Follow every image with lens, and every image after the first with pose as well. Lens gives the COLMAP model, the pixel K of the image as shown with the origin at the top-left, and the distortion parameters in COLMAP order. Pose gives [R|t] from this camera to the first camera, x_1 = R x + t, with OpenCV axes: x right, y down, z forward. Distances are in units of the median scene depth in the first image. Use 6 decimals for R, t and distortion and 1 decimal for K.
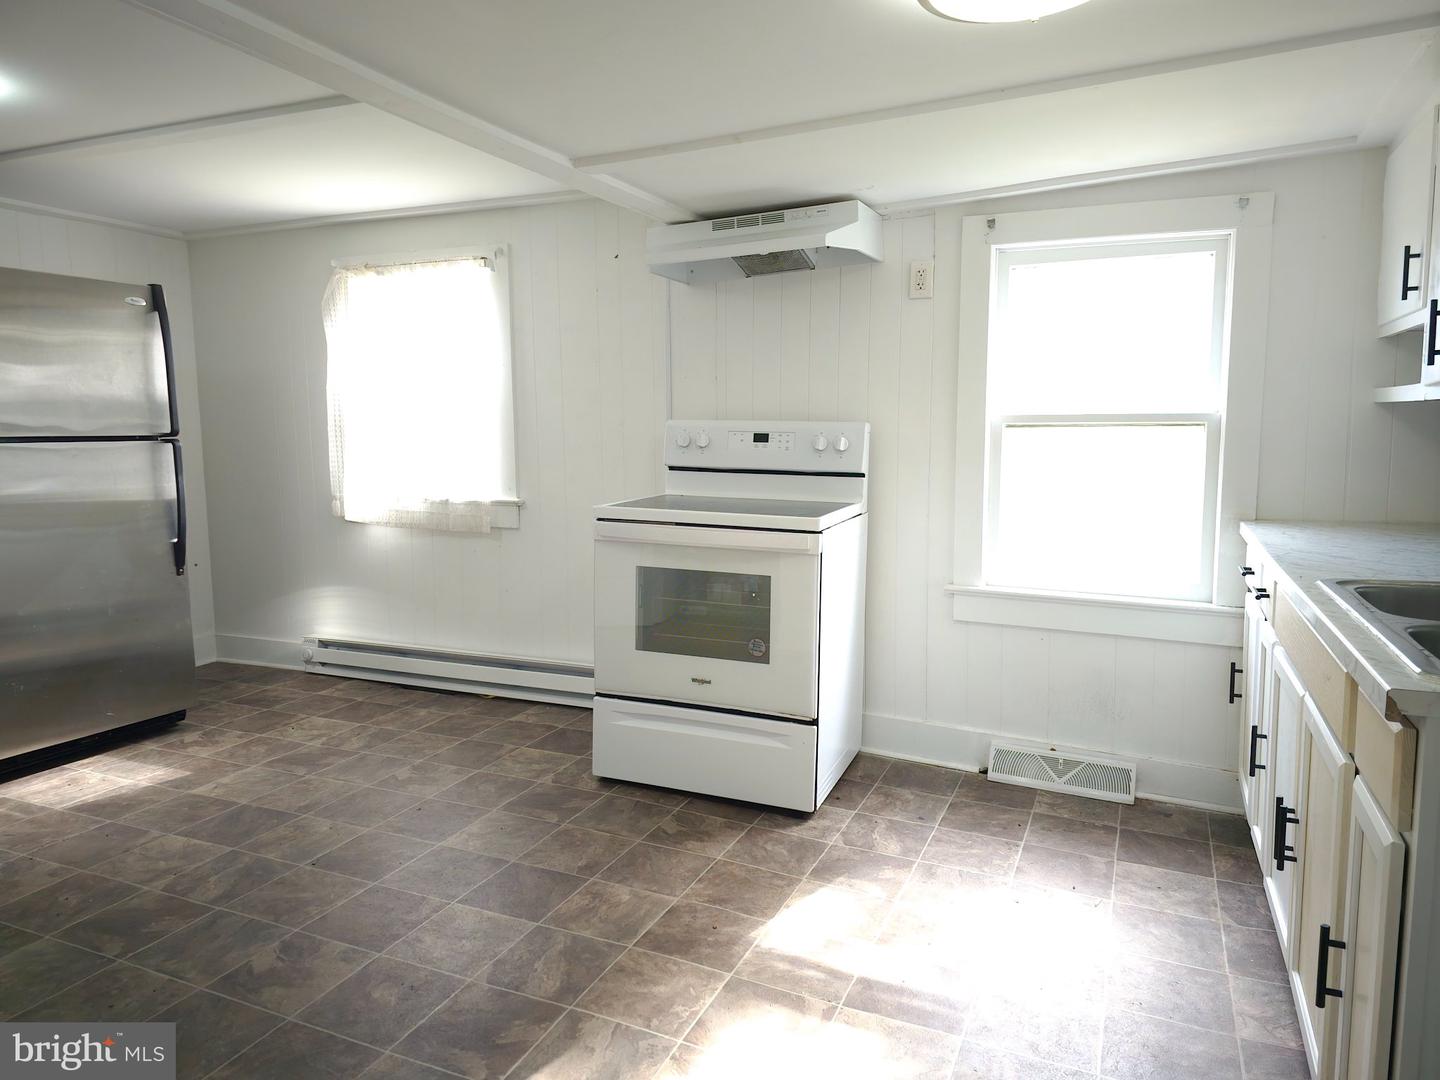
lens RADIAL K [[960.4, 0, 720.0], [0, 960.4, 540.0], [0, 0, 1]] dist [0.050840, -0.052689]
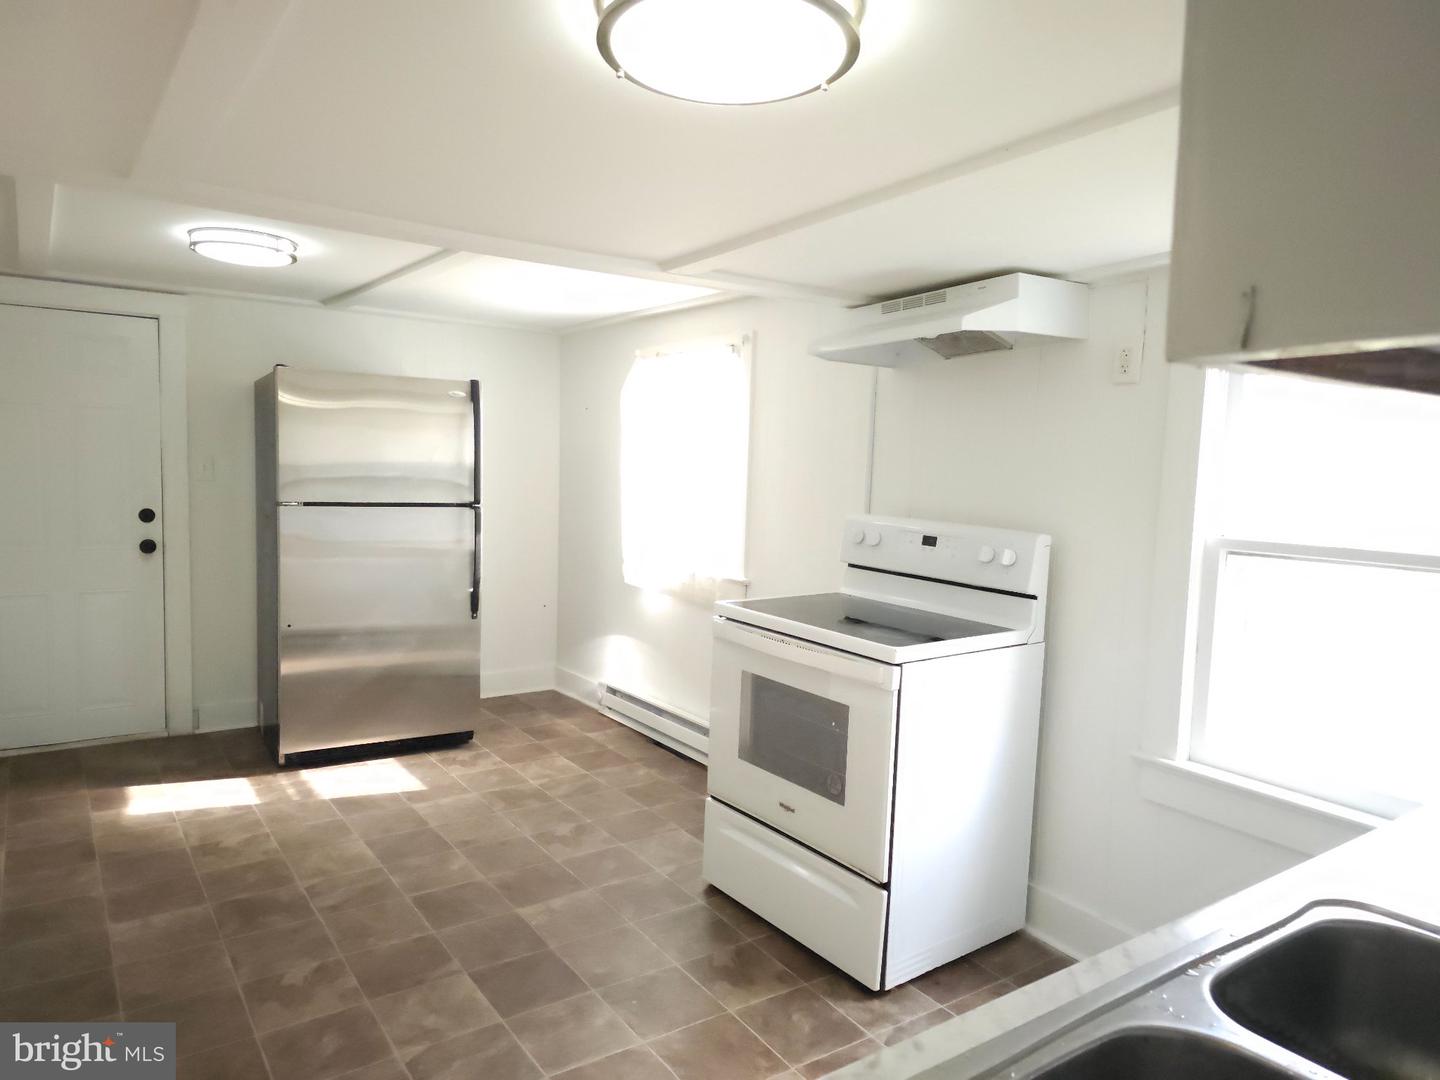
lens RADIAL K [[953.1, 0, 720.0], [0, 953.1, 540.0], [0, 0, 1]] dist [0.022229, -0.002288]
pose [[0.848678, 0.070734, -0.524158, 0.346945], [-0.093573, 0.995464, -0.017170, -0.076452], [0.520567, 0.063619, 0.851448, 0.160483]]
